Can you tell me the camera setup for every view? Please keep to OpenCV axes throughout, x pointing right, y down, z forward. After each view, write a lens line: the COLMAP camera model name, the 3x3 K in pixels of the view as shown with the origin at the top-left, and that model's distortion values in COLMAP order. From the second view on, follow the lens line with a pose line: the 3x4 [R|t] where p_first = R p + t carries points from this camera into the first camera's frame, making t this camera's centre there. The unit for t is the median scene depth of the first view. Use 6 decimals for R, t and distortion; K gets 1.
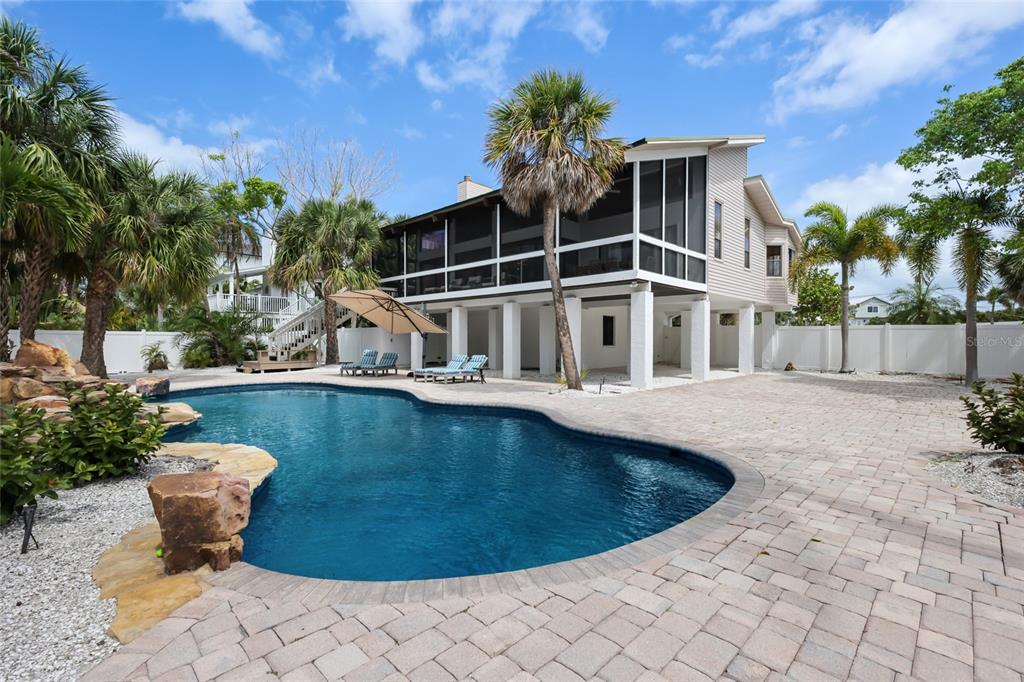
lens RADIAL K [[445.8, 0, 528.1], [0, 445.8, 339.0], [0, 0, 1]] dist [0.001187, 0.000485]
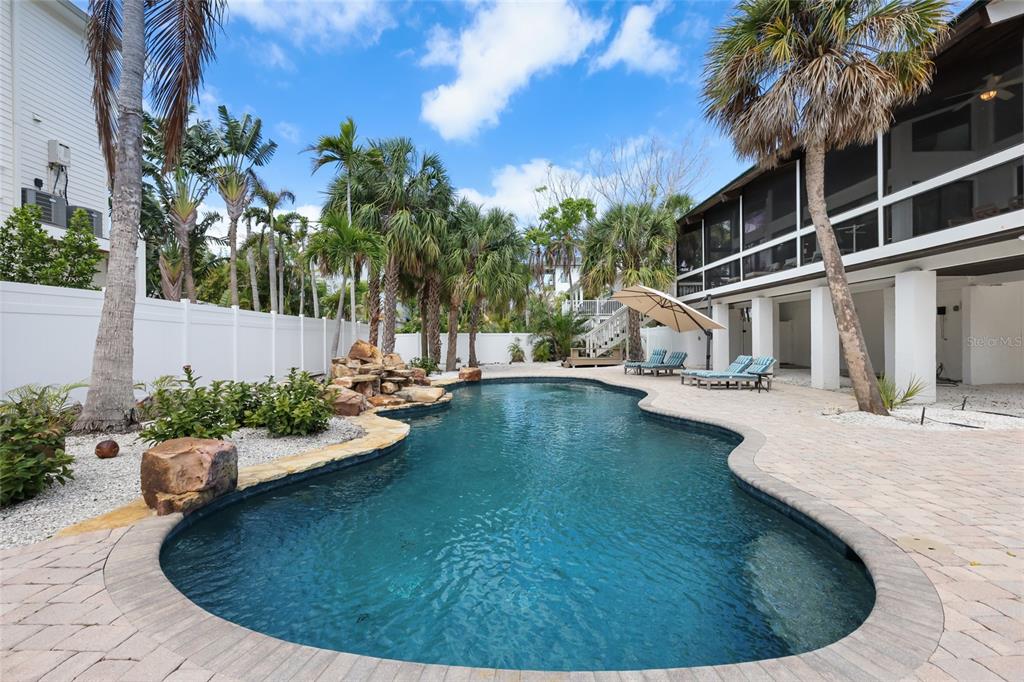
lens RADIAL K [[445.8, 0, 528.1], [0, 445.8, 339.0], [0, 0, 1]] dist [0.001187, 0.000485]
pose [[0.698306, -0.005444, -0.715778, 0.152828], [0.008750, 0.999961, 0.000932, 0.000516], [0.715746, -0.006914, 0.698327, 0.128134]]
